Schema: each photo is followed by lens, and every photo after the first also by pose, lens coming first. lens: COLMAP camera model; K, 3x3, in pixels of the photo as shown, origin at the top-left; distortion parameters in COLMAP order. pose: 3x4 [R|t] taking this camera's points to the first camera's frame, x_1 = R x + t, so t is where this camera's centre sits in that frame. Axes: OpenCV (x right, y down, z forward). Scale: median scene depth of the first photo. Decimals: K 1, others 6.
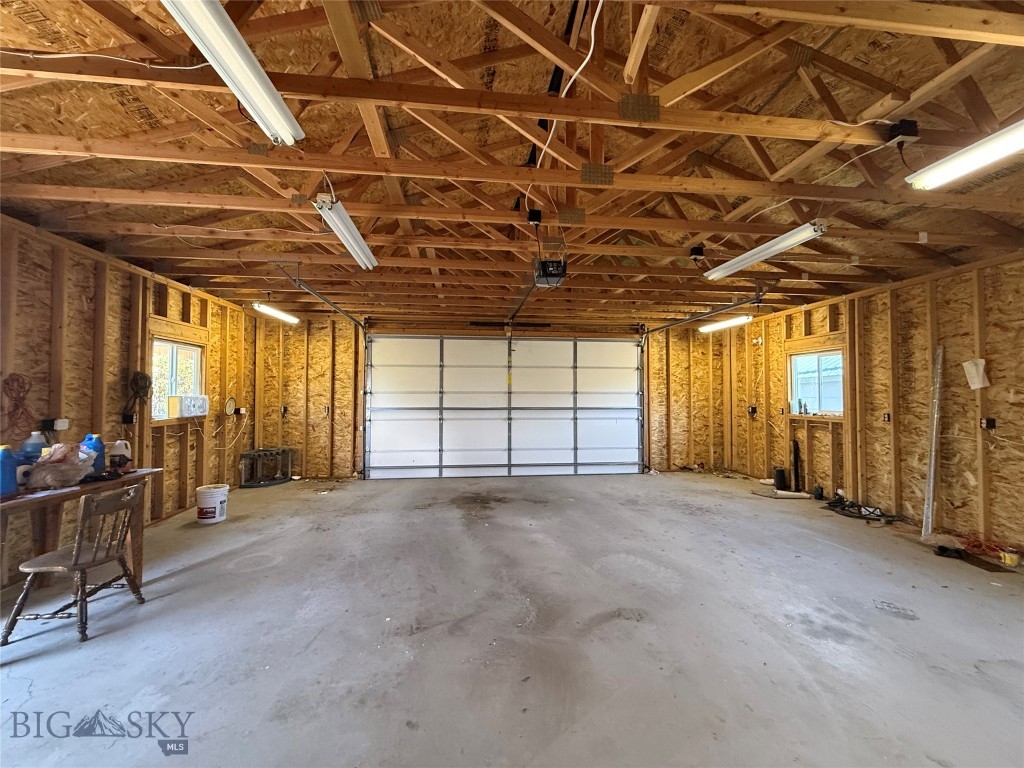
lens RADIAL K [[408.9, 0, 510.4], [0, 408.9, 383.0], [0, 0, 1]] dist [-0.000058, 0.000706]
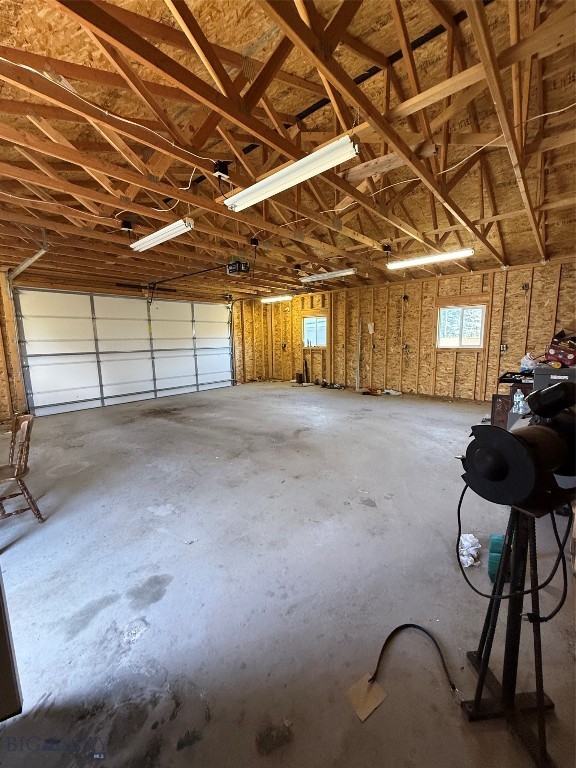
lens RADIAL K [[306.7, 0, 289.2], [0, 306.7, 382.3], [0, 0, 1]] dist [-0.000058, 0.000706]
pose [[0.744090, -0.111294, 0.658744, -0.421119], [0.000338, 0.986089, 0.166217, -0.005218], [-0.668080, -0.123458, 0.733777, -0.108218]]
